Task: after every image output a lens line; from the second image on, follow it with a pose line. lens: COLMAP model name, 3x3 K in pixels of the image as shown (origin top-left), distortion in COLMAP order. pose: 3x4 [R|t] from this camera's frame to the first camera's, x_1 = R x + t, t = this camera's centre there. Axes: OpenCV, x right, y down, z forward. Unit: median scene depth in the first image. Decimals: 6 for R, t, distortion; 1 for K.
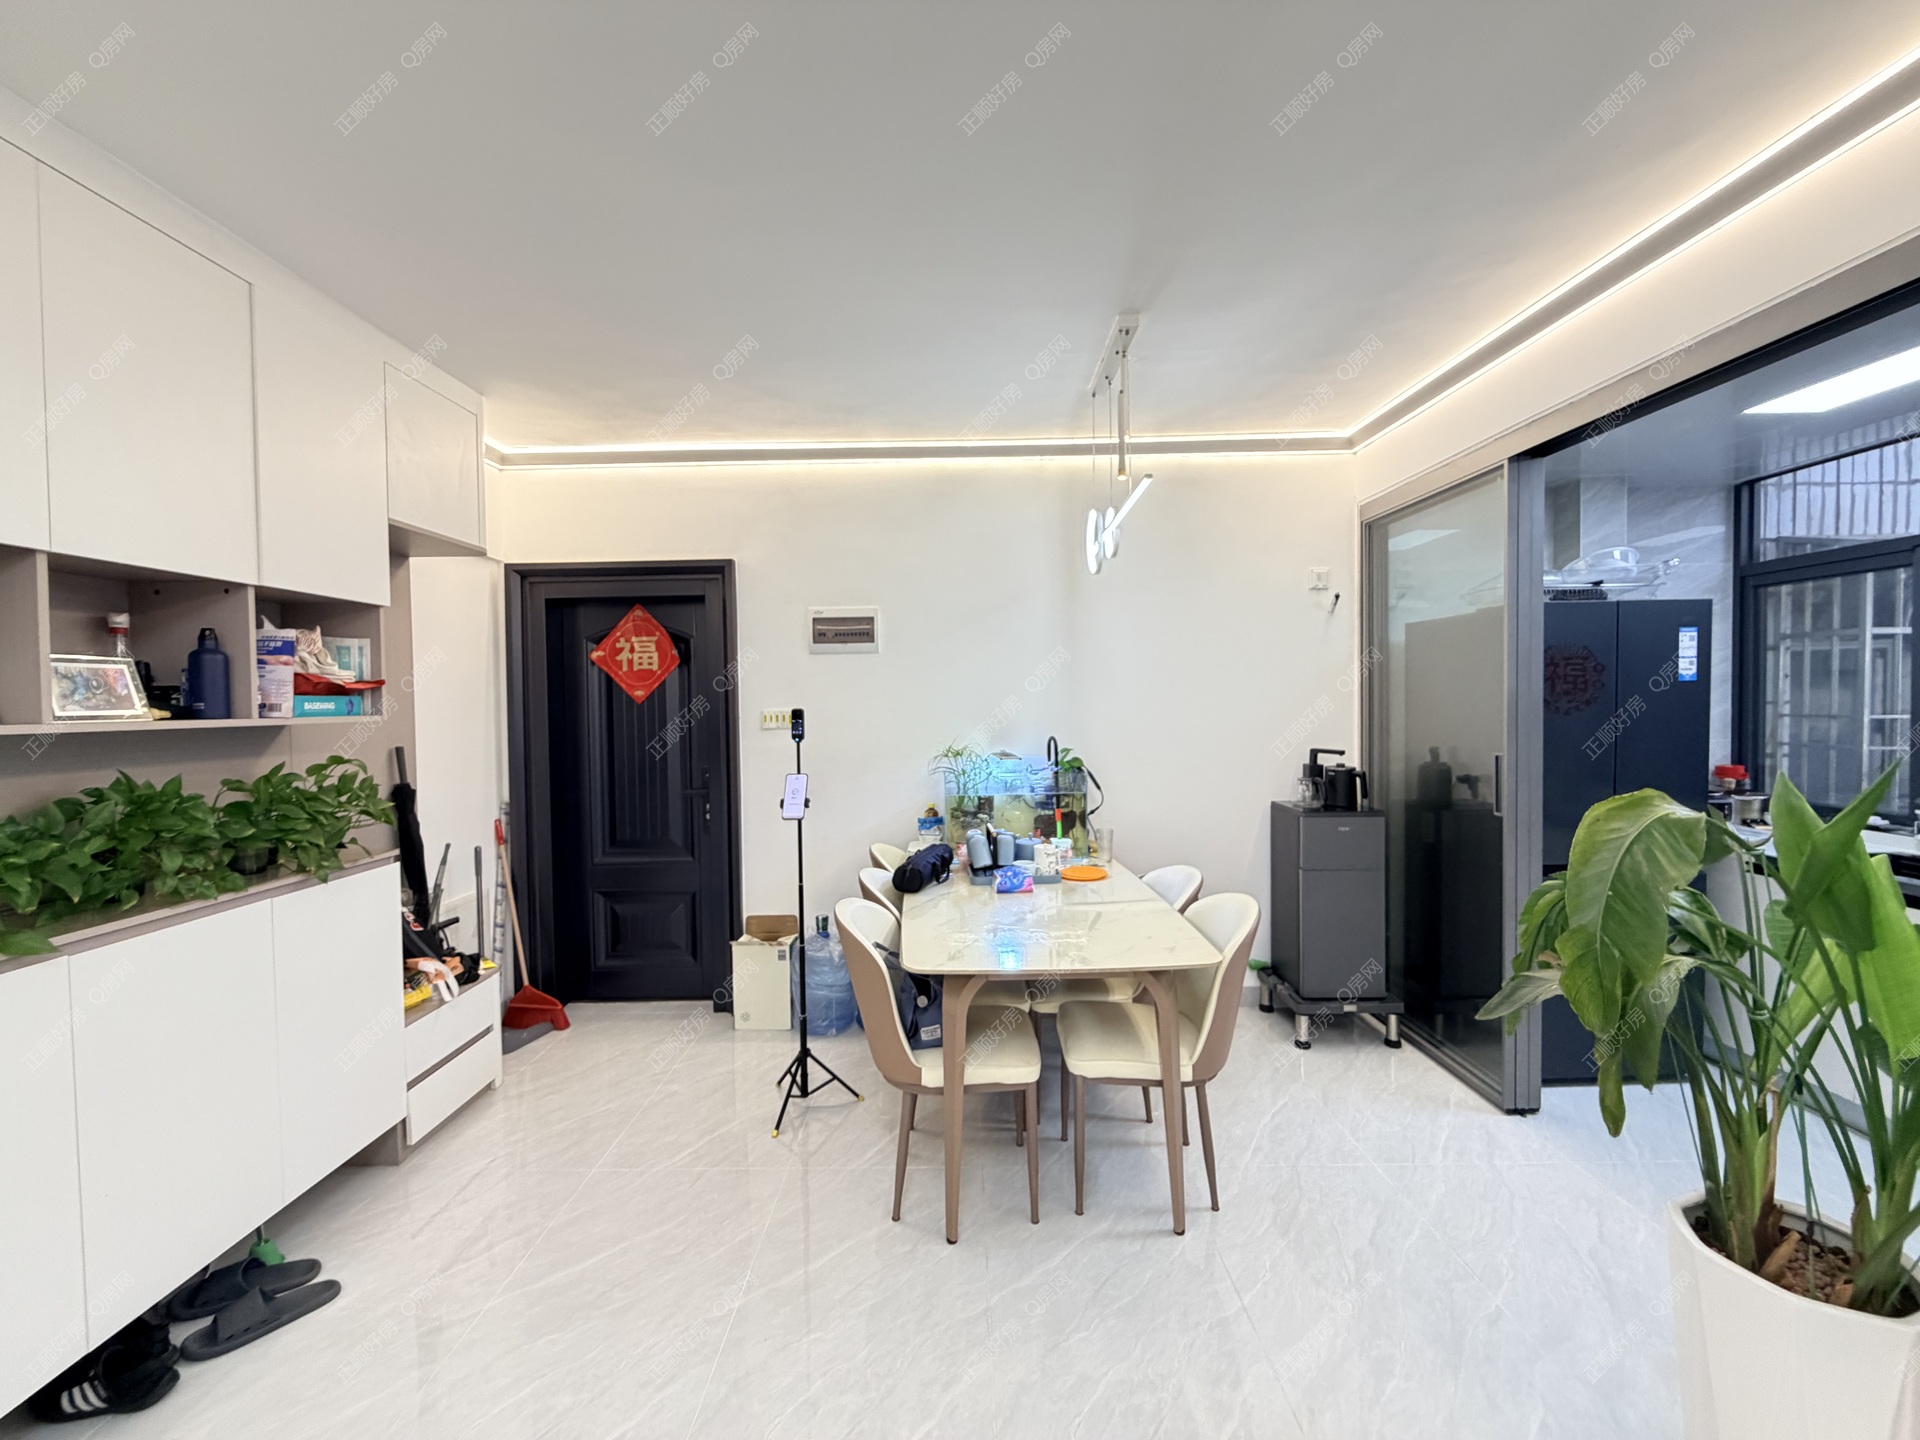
lens RADIAL K [[773.9, 0, 960.0], [0, 773.9, 720.0], [0, 0, 1]] dist [-0.002080, -0.000362]
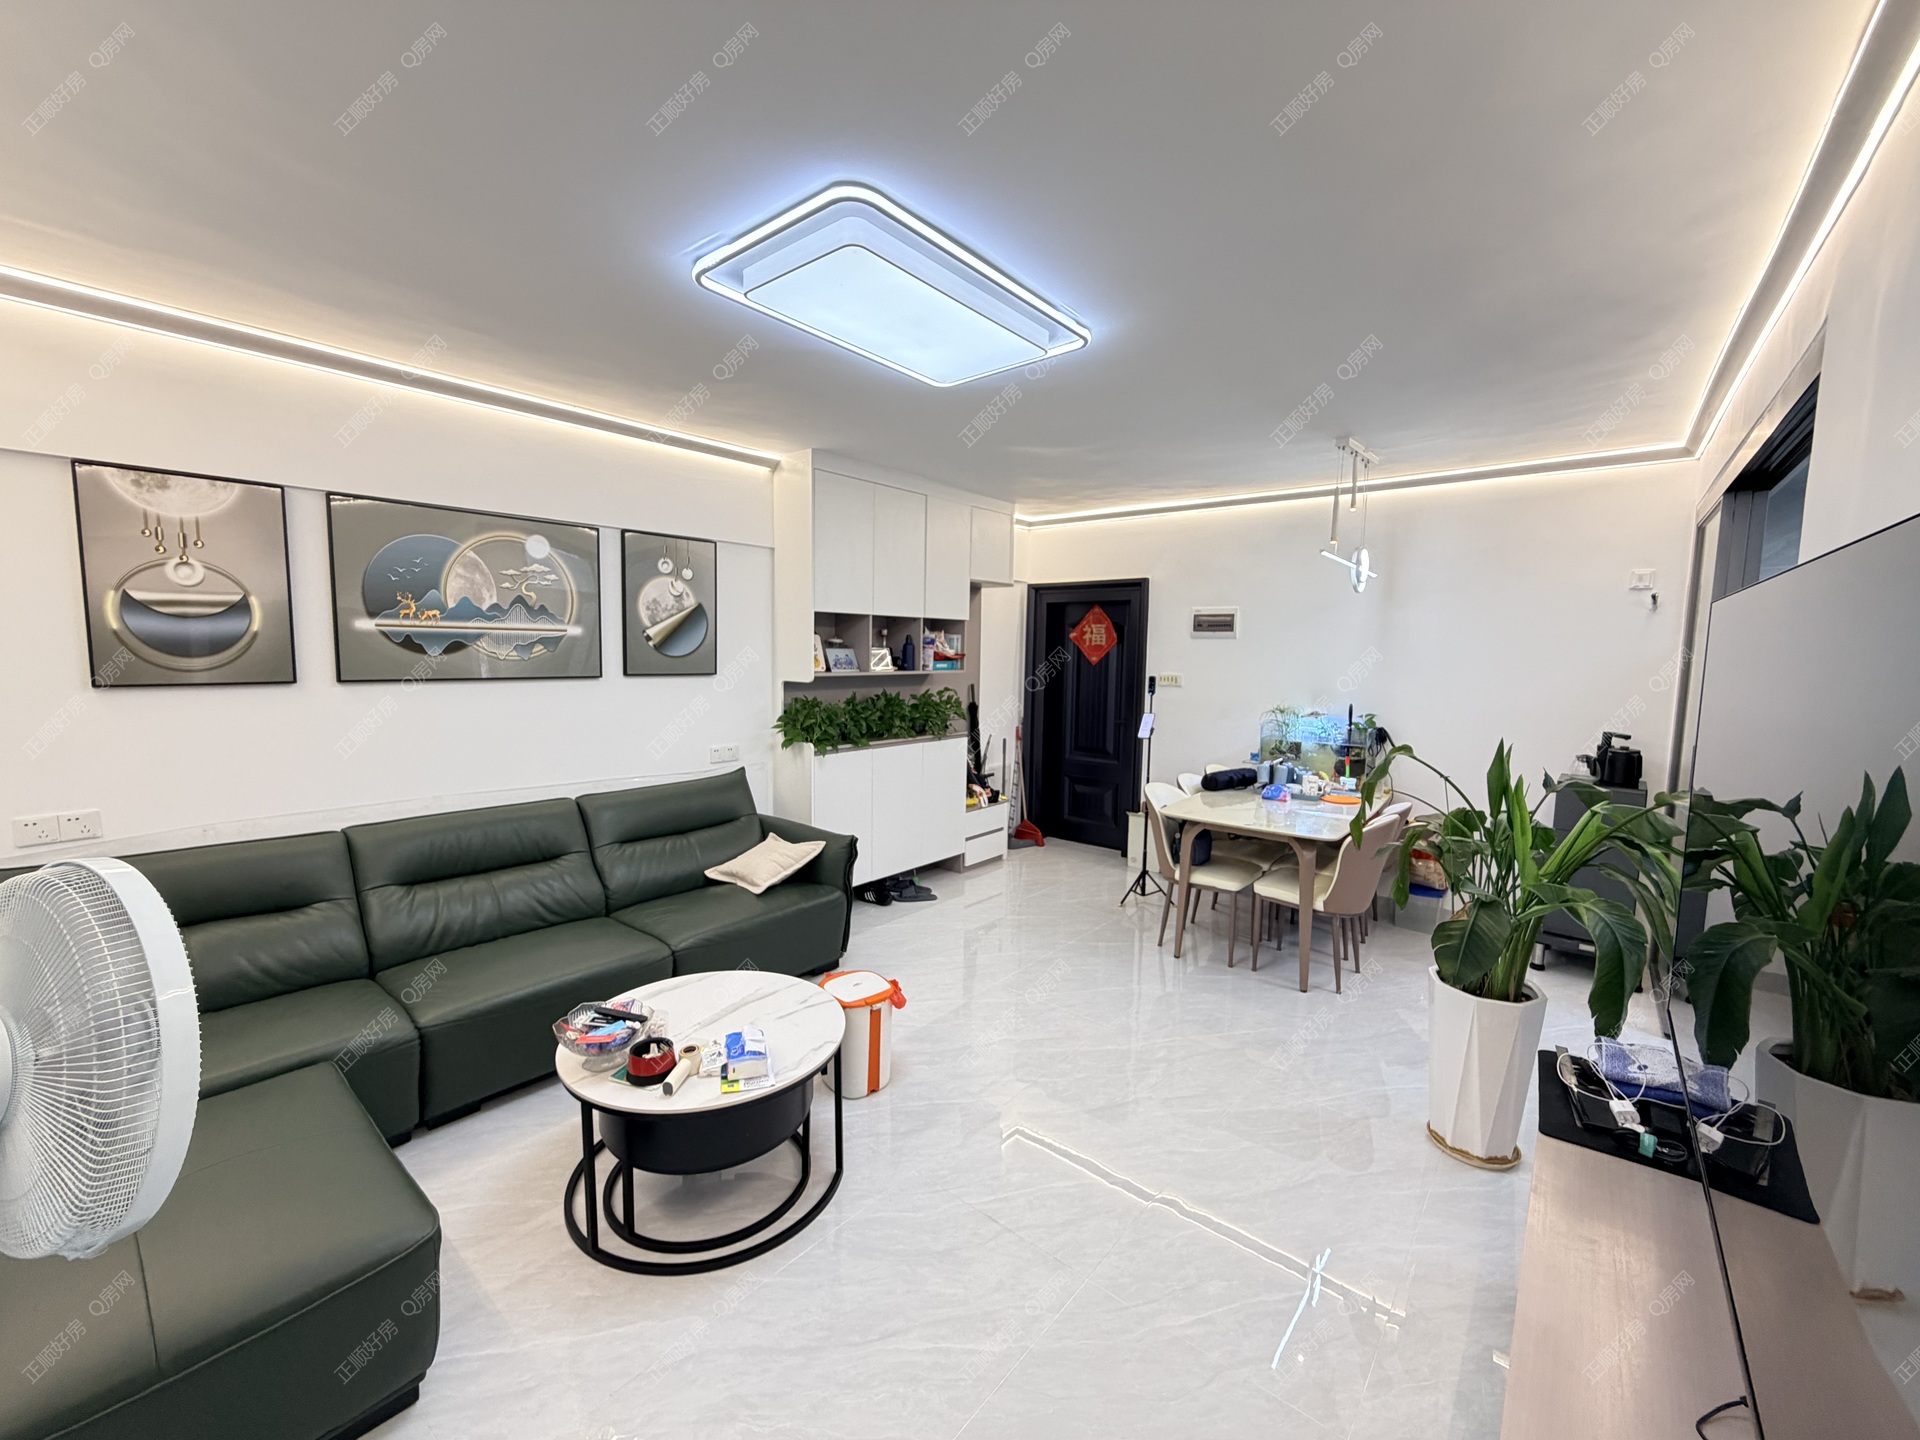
lens RADIAL K [[773.9, 0, 960.0], [0, 773.9, 720.0], [0, 0, 1]] dist [-0.002080, -0.000362]
pose [[0.774281, 0.087890, -0.626709, 0.567234], [-0.044634, 0.995427, 0.084456, -0.044882], [0.631266, -0.037421, 0.774663, -0.640119]]
